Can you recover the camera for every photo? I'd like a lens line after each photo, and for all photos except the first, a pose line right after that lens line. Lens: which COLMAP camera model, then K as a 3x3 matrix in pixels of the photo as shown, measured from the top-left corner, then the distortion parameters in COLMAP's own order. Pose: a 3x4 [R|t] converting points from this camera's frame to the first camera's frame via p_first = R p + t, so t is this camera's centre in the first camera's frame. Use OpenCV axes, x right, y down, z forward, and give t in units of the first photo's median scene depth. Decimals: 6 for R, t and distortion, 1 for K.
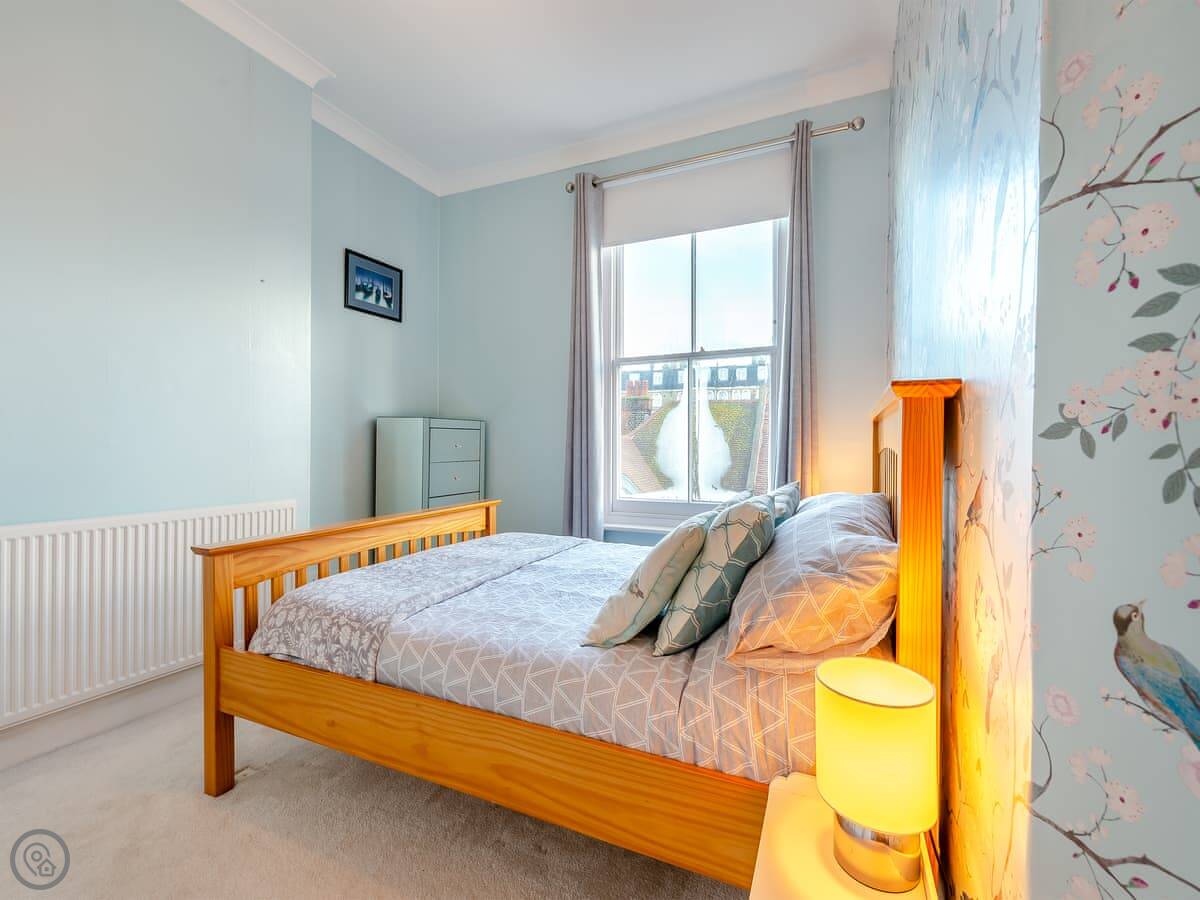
lens RADIAL K [[528.8, 0, 606.1], [0, 528.8, 444.6], [0, 0, 1]] dist [0.004324, -0.000391]
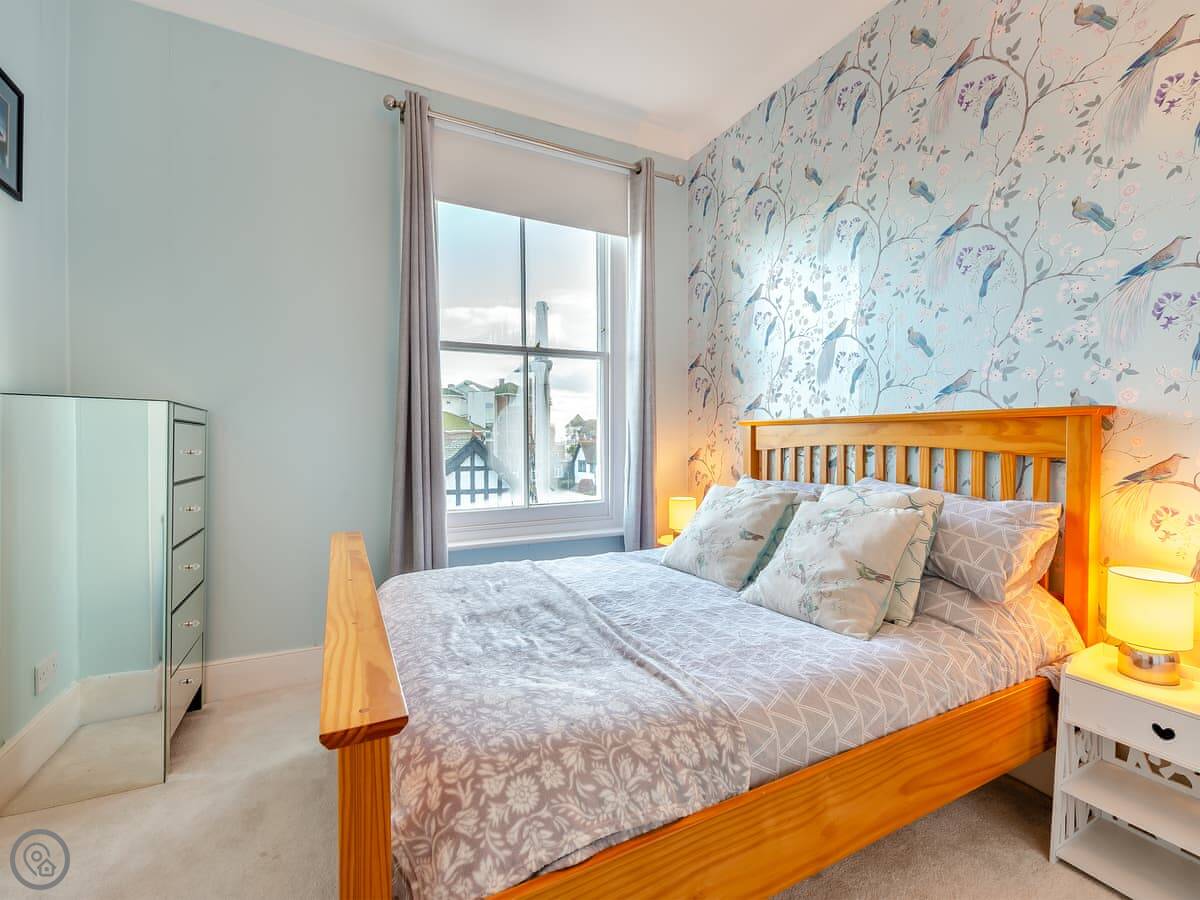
lens RADIAL K [[528.8, 0, 605.9], [0, 528.8, 442.4], [0, 0, 1]] dist [0.004324, -0.000391]
pose [[0.626626, -0.008600, 0.779273, -0.999534], [0.010785, 0.999939, 0.002363, -0.011362], [-0.779245, 0.006924, 0.626681, 0.643417]]
